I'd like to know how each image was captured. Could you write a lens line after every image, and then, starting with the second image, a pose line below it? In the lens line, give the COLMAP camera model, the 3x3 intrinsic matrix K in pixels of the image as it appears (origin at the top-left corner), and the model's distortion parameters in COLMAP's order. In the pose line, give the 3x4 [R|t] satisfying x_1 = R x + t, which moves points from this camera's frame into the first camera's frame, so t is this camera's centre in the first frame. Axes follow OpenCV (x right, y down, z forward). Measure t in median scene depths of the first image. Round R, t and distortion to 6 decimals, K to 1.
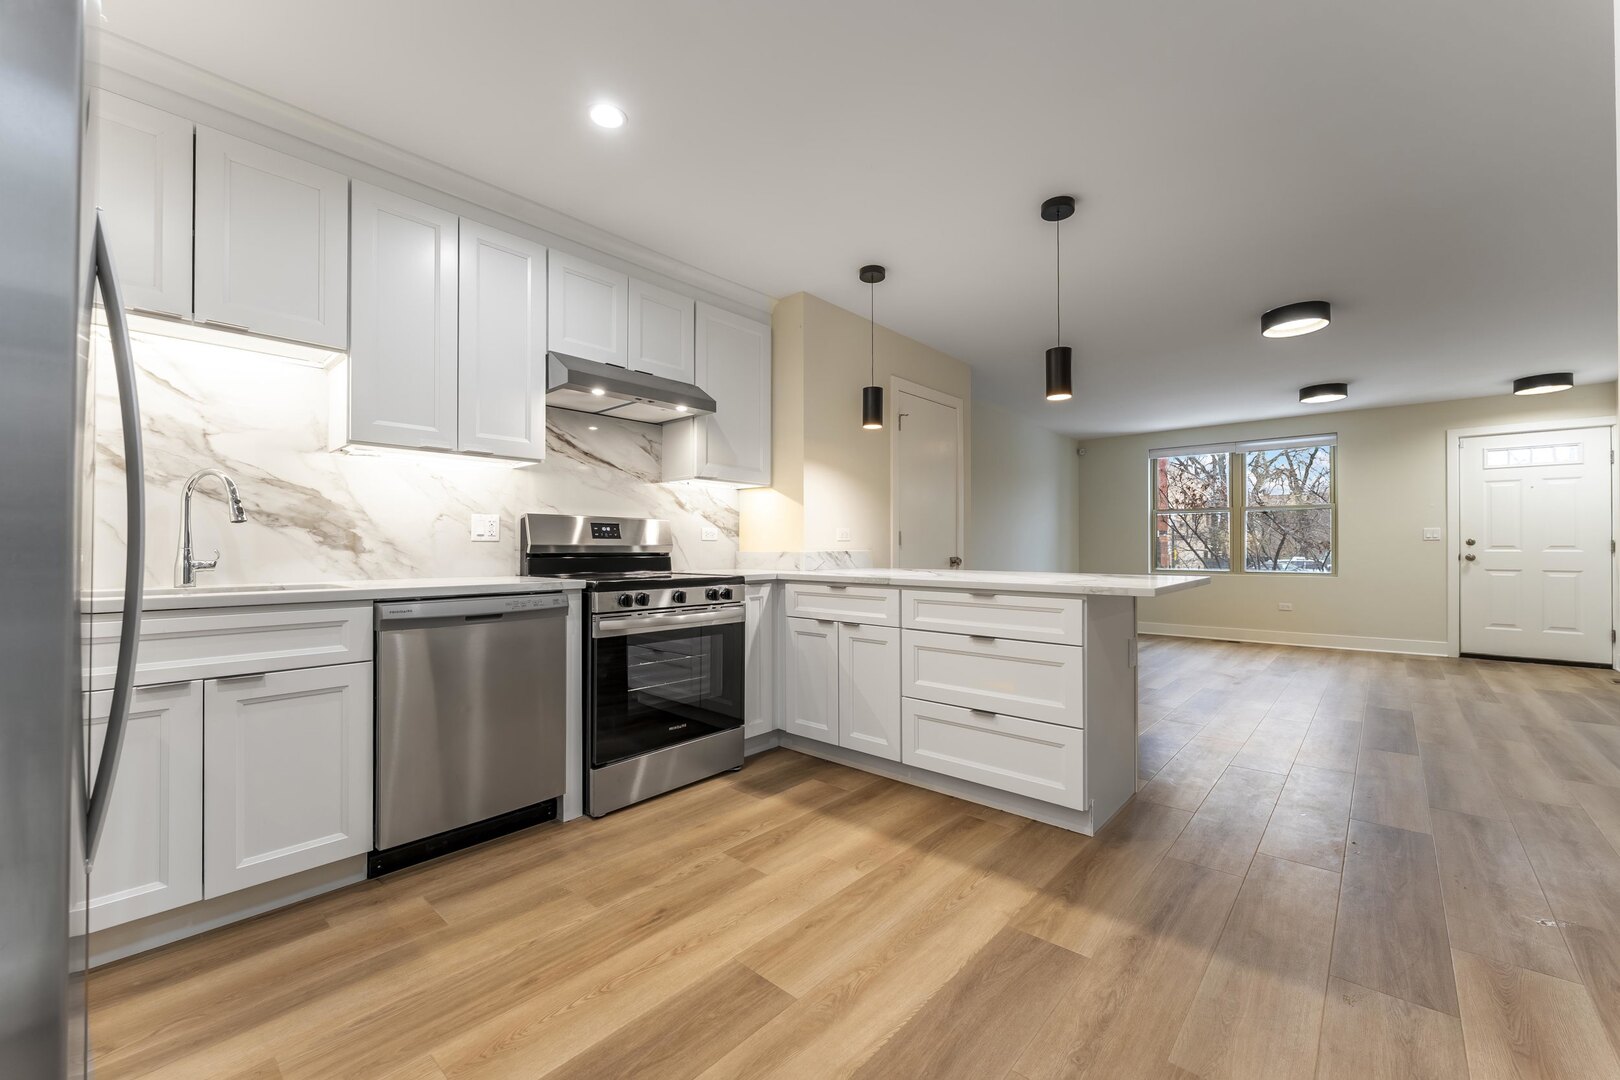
lens RADIAL K [[644.7, 0, 811.9], [0, 644.7, 544.5], [0, 0, 1]] dist [-0.001039, -0.000155]
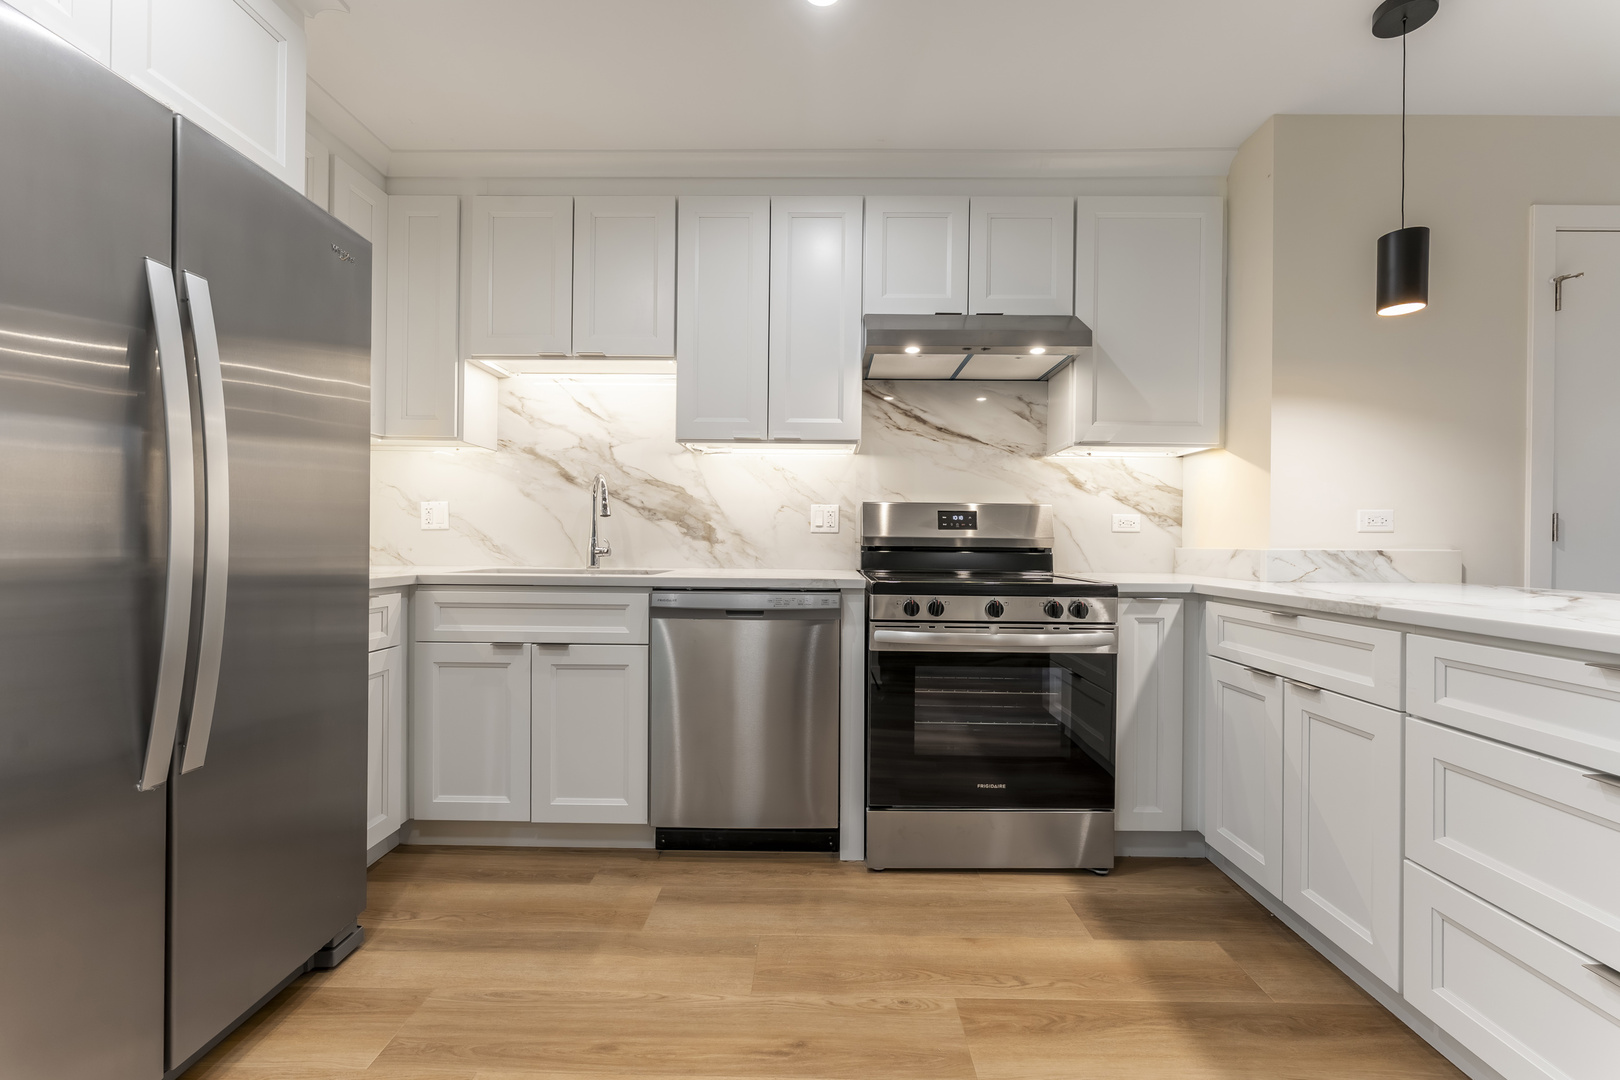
lens RADIAL K [[654.5, 0, 814.5], [0, 654.5, 543.0], [0, 0, 1]] dist [-0.000594, -0.000418]
pose [[0.656602, 0.009723, -0.754174, 0.199600], [-0.005643, 0.999952, 0.007979, 0.002444], [0.754216, -0.000984, 0.656626, 0.331517]]
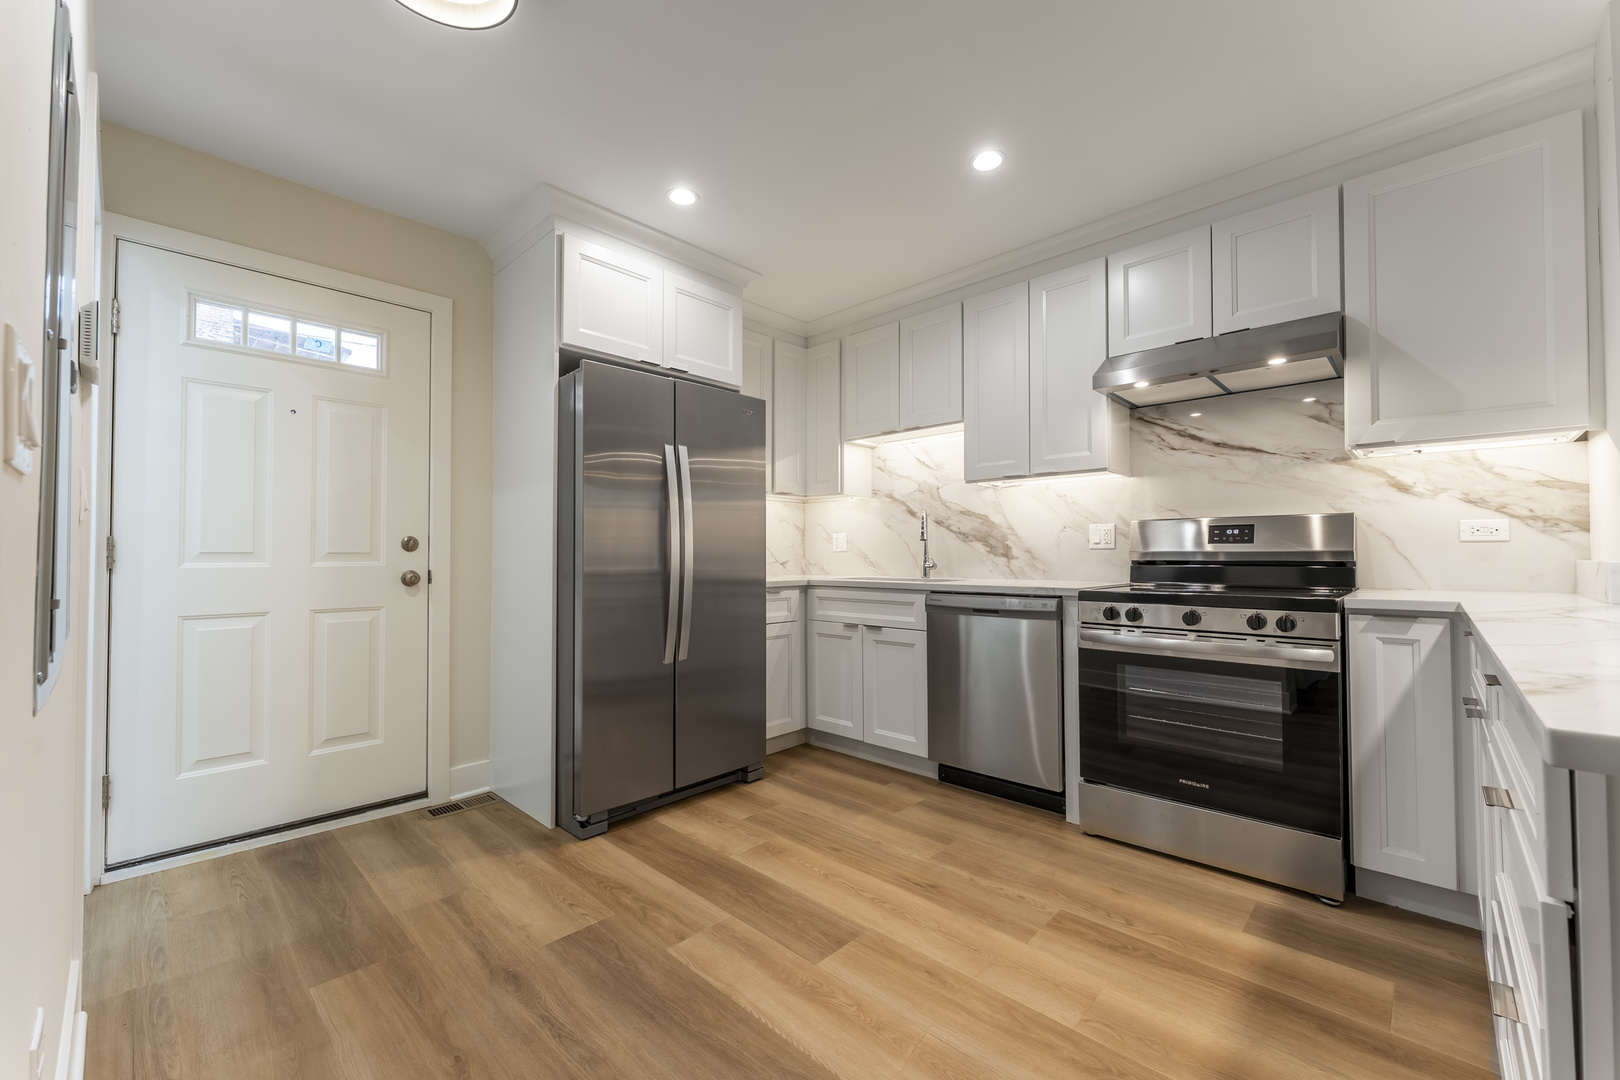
lens RADIAL K [[646.6, 0, 812.4], [0, 646.6, 544.6], [0, 0, 1]] dist [-0.000264, -0.000509]
pose [[-0.032939, -0.015753, -0.999333, 0.548912], [0.008836, 0.999832, -0.016052, 0.000894], [0.999418, -0.009358, -0.032794, 0.518267]]
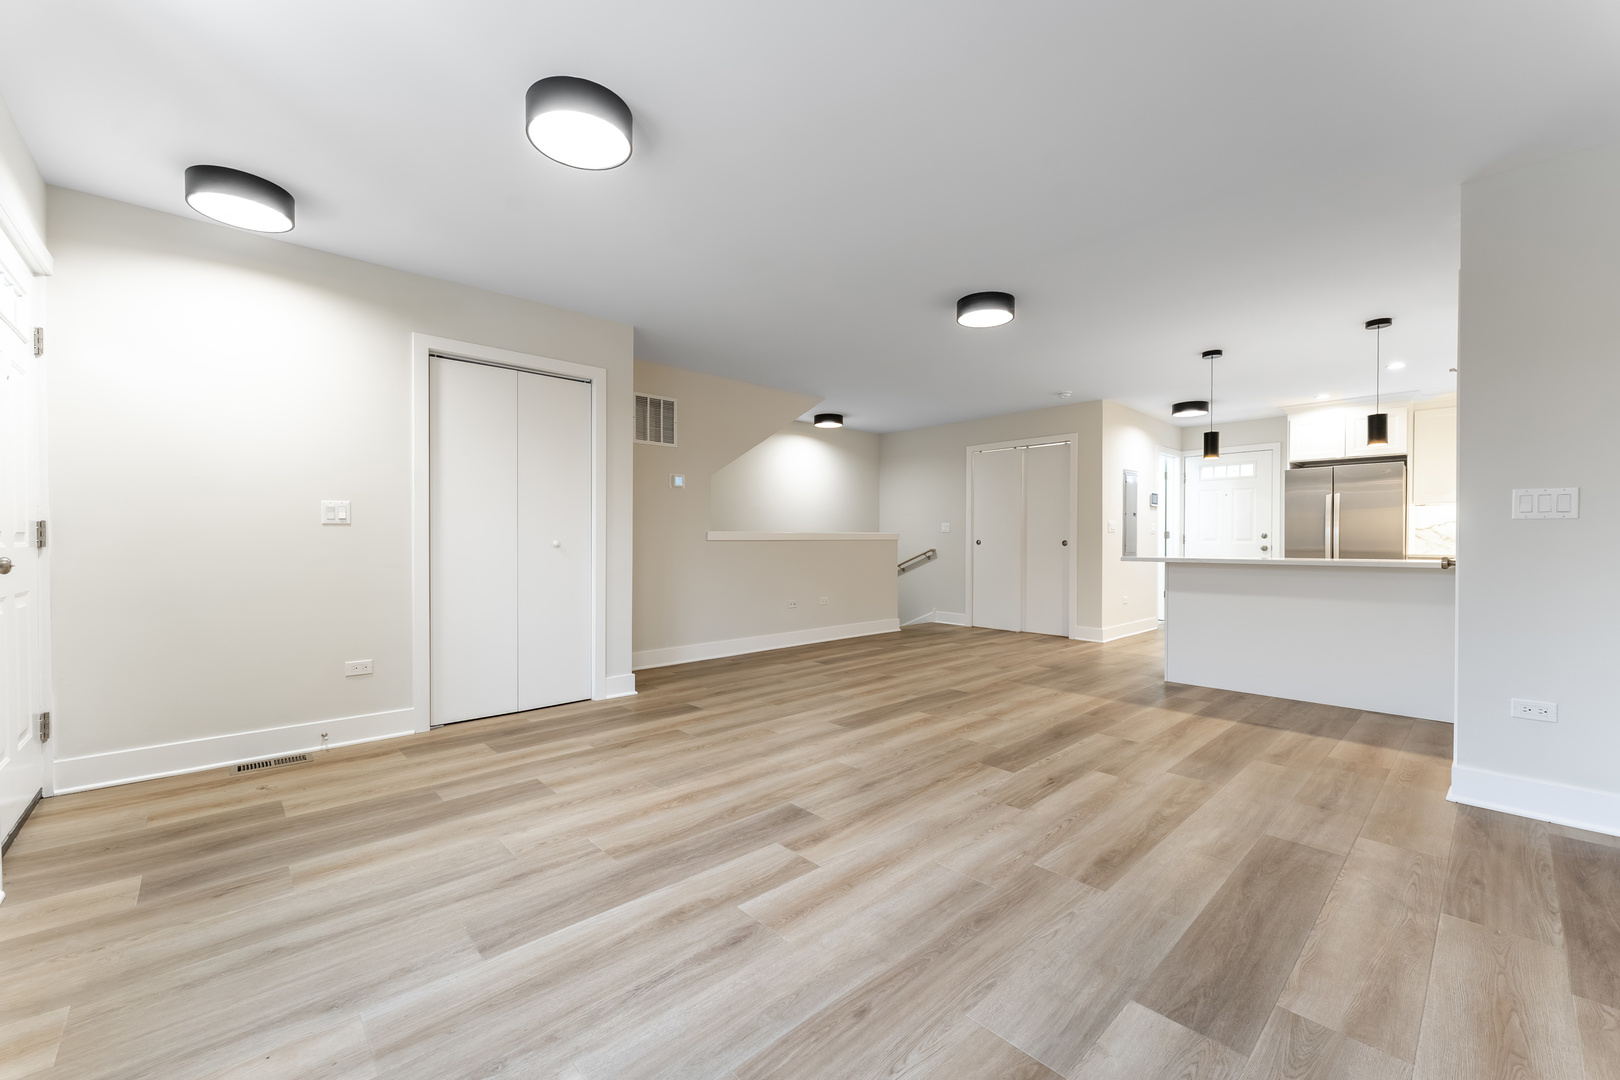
lens RADIAL K [[646.6, 0, 812.4], [0, 646.6, 544.6], [0, 0, 1]] dist [-0.000264, -0.000509]
pose [[-0.995827, -0.002229, 0.091233, 1.188496], [-0.002151, 0.999997, 0.000962, 0.016527], [-0.091235, 0.000762, -0.995829, 2.593238]]
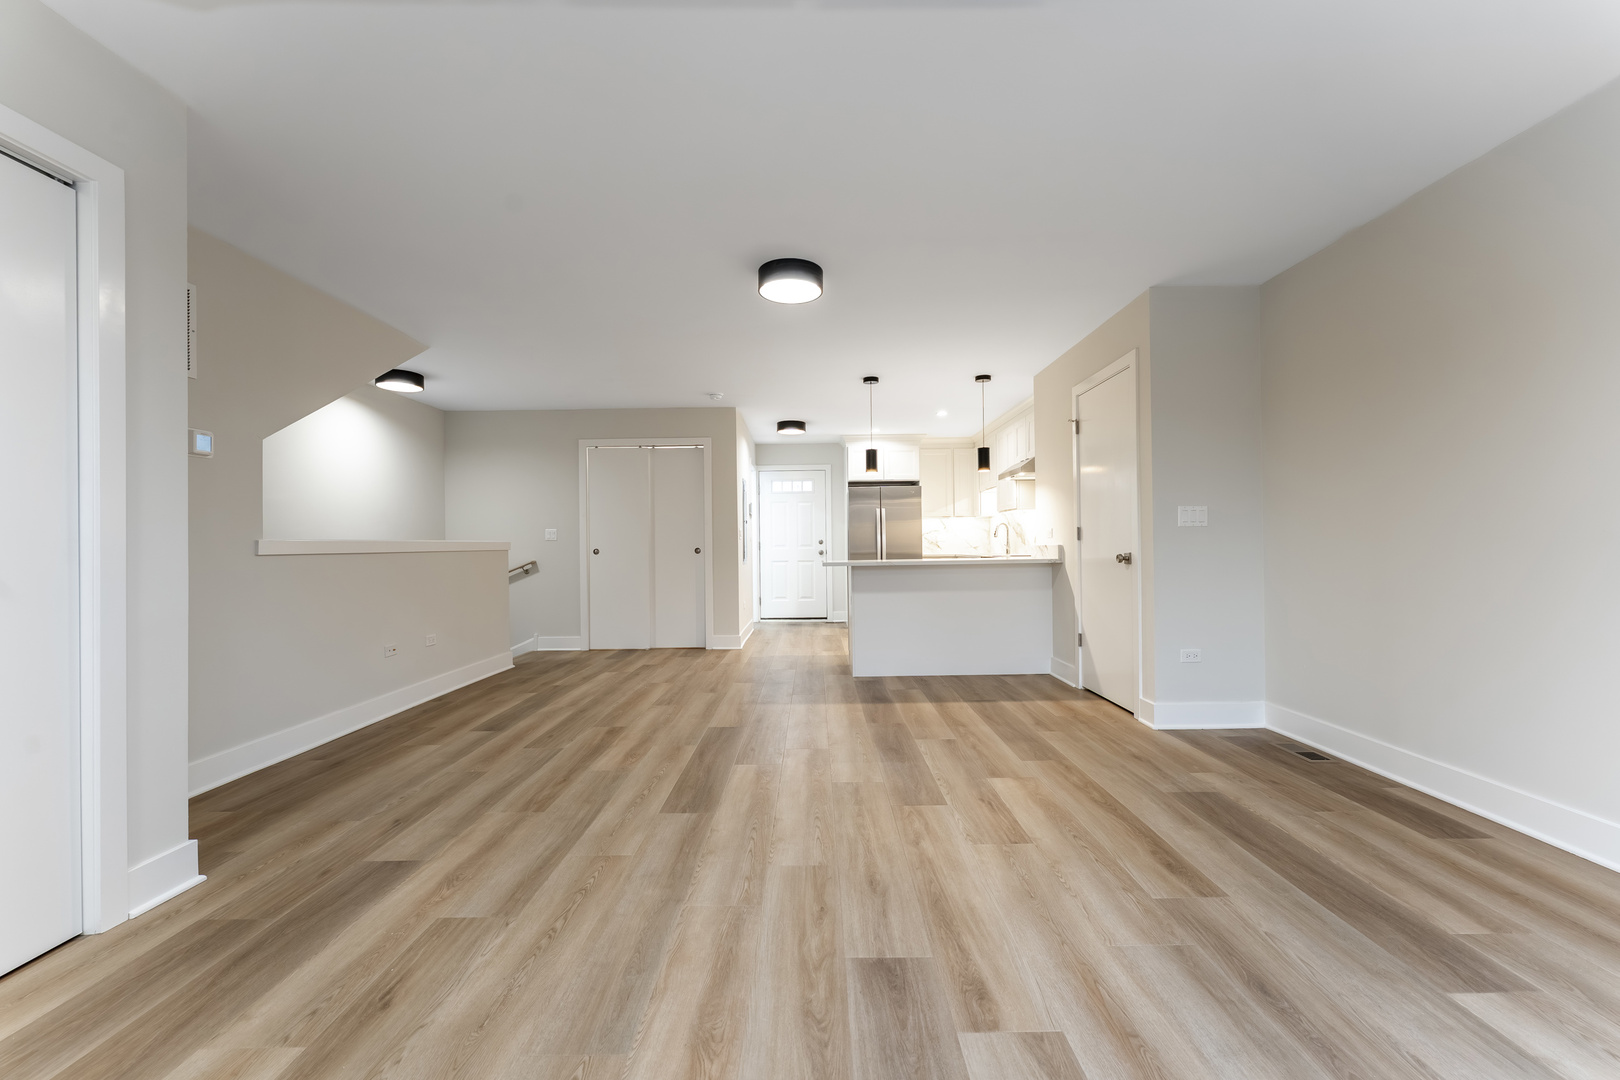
lens RADIAL K [[646.6, 0, 812.4], [0, 646.6, 544.6], [0, 0, 1]] dist [-0.000264, -0.000509]
pose [[-0.747651, 0.008220, -0.664042, 1.680840], [0.017196, 0.999828, -0.006985, 0.012918], [0.663870, -0.016641, -0.747663, 2.136585]]
